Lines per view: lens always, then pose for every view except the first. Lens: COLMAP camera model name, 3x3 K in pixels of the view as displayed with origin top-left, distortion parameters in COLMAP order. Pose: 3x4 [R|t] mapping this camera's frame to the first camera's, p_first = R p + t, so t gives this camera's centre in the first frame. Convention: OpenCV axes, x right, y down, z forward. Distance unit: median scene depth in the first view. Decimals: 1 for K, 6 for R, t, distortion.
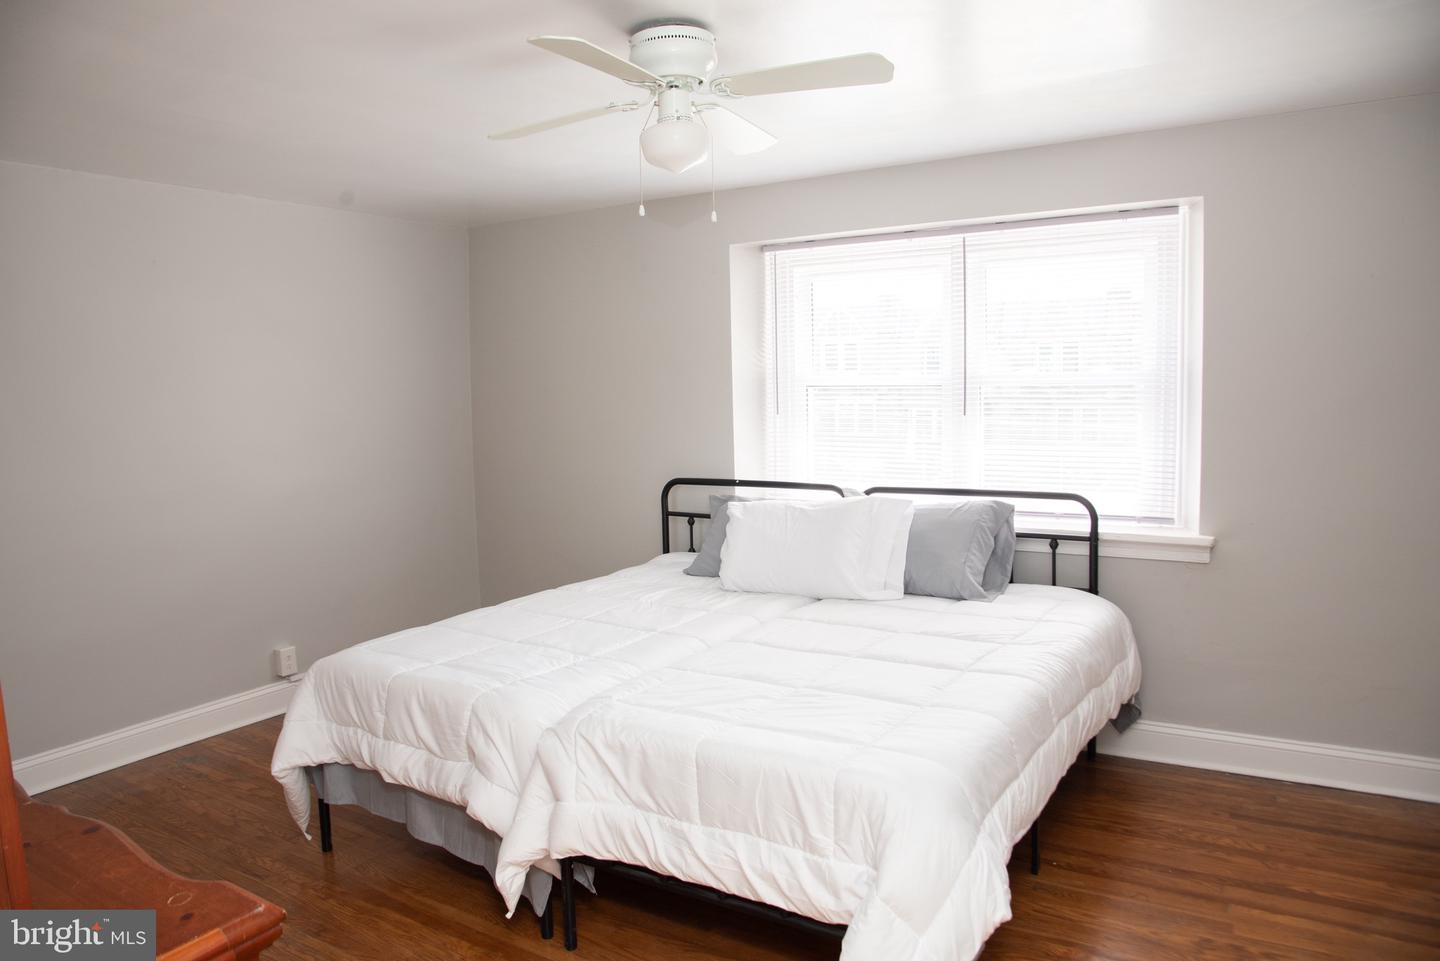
lens RADIAL K [[1040.2, 0, 710.5], [0, 1040.2, 478.3], [0, 0, 1]] dist [-0.127605, 0.078760]
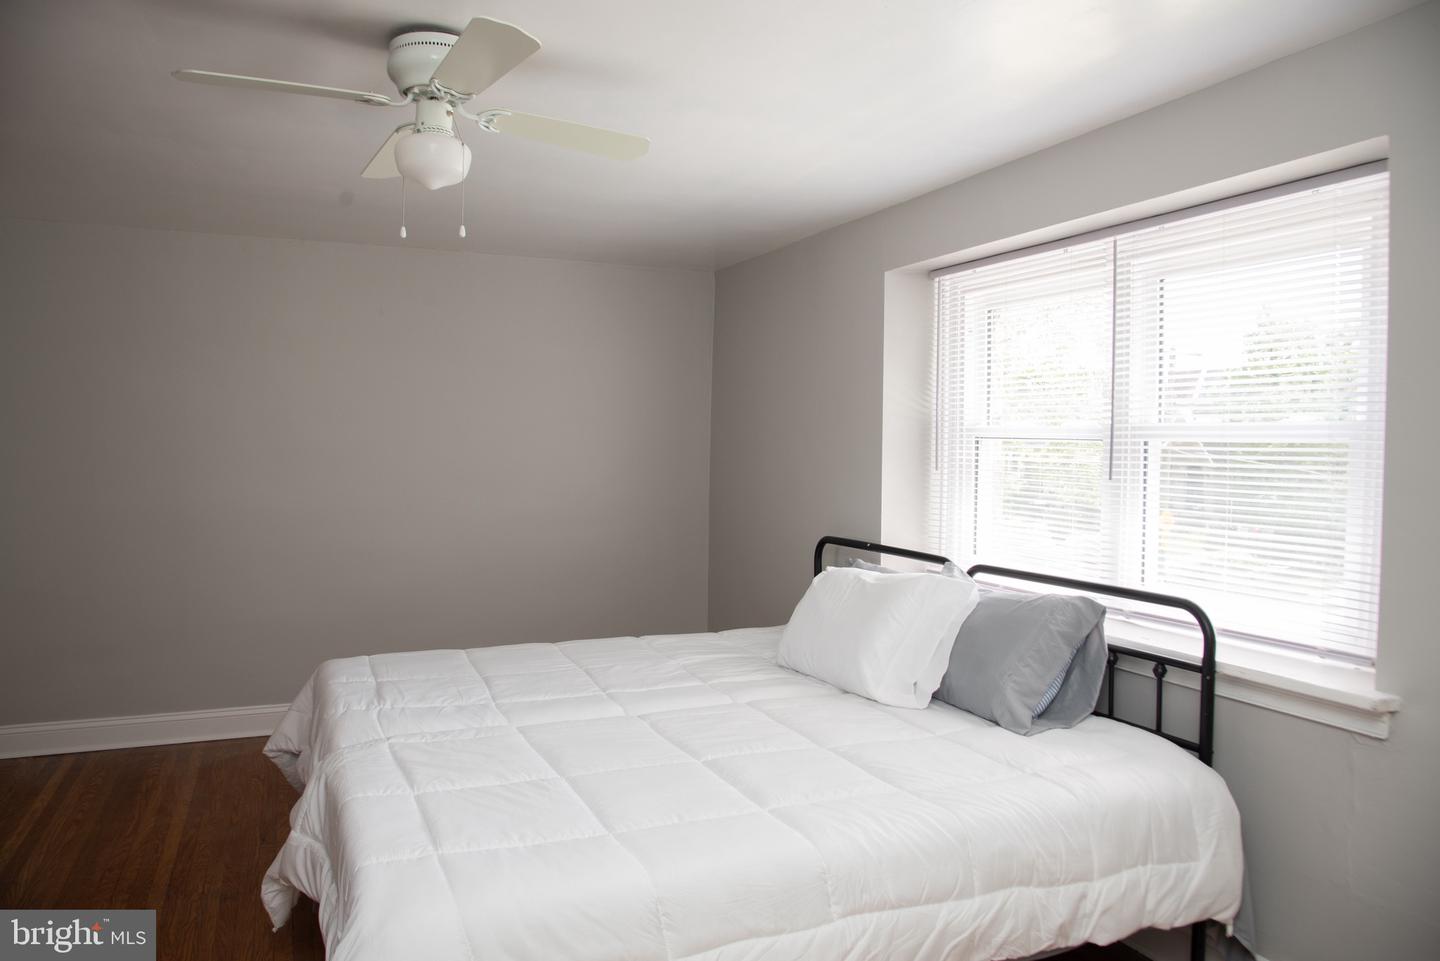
lens RADIAL K [[1013.6, 0, 709.3], [0, 1013.6, 476.2], [0, 0, 1]] dist [-0.125650, 0.071369]
pose [[0.819007, 0.052795, -0.571350, 0.457974], [-0.085552, 0.995863, -0.030613, -0.018879], [0.567370, 0.073952, 0.820136, 0.276913]]
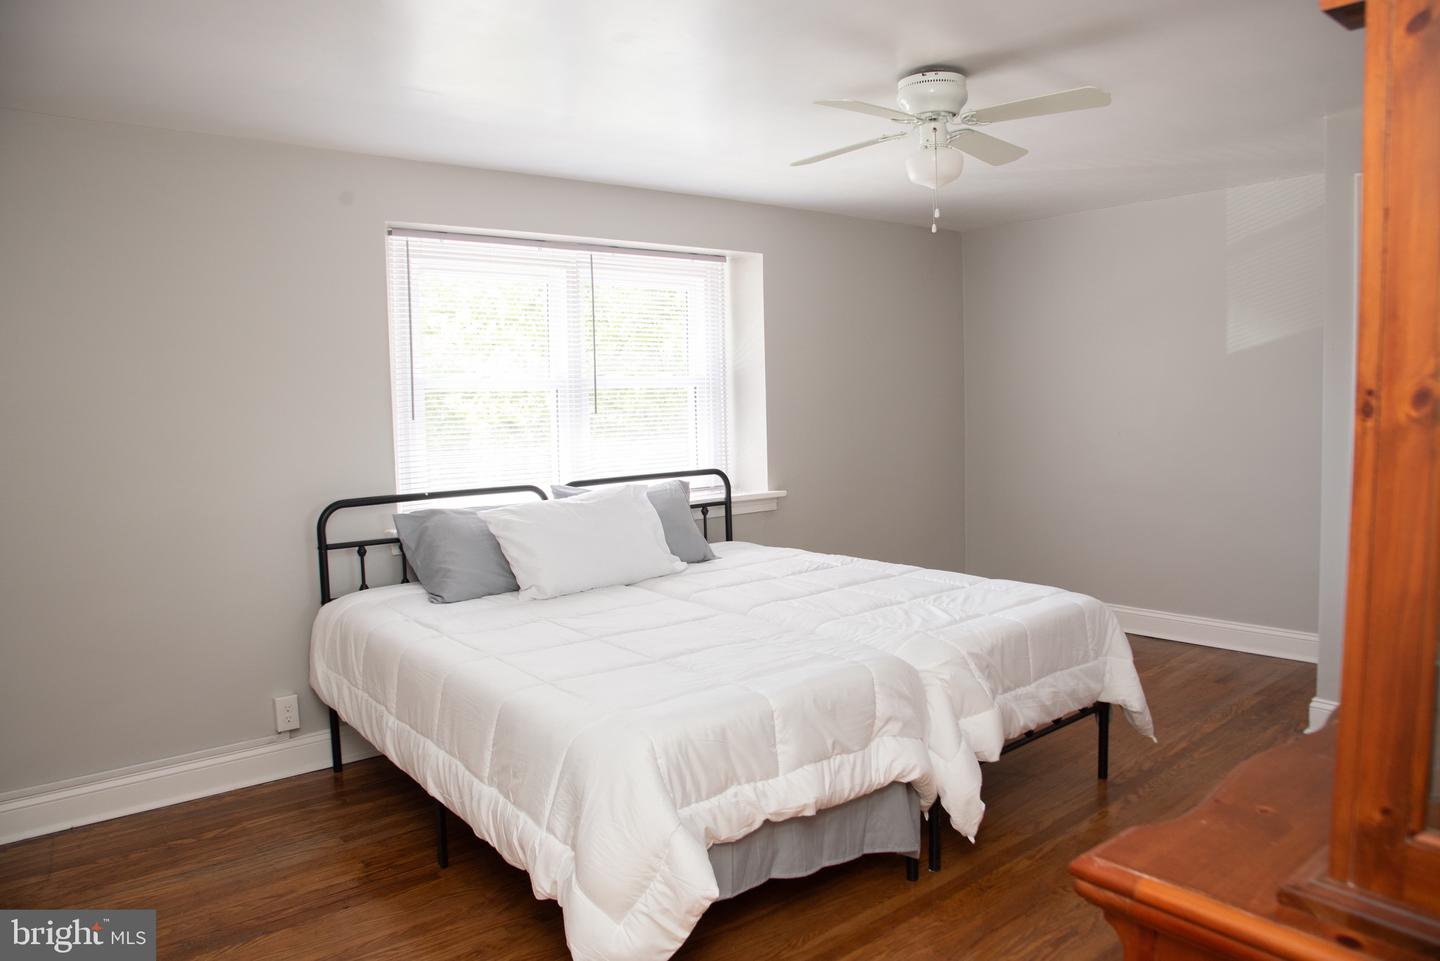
lens RADIAL K [[976.0, 0, 816.6], [0, 976.0, 477.6], [0, 0, 1]] dist [-0.117495, 0.054603]
pose [[0.249703, -0.067686, 0.965954, -0.784793], [0.100827, 0.993949, 0.043584, -0.015320], [-0.963059, 0.086512, 0.255017, 0.557937]]
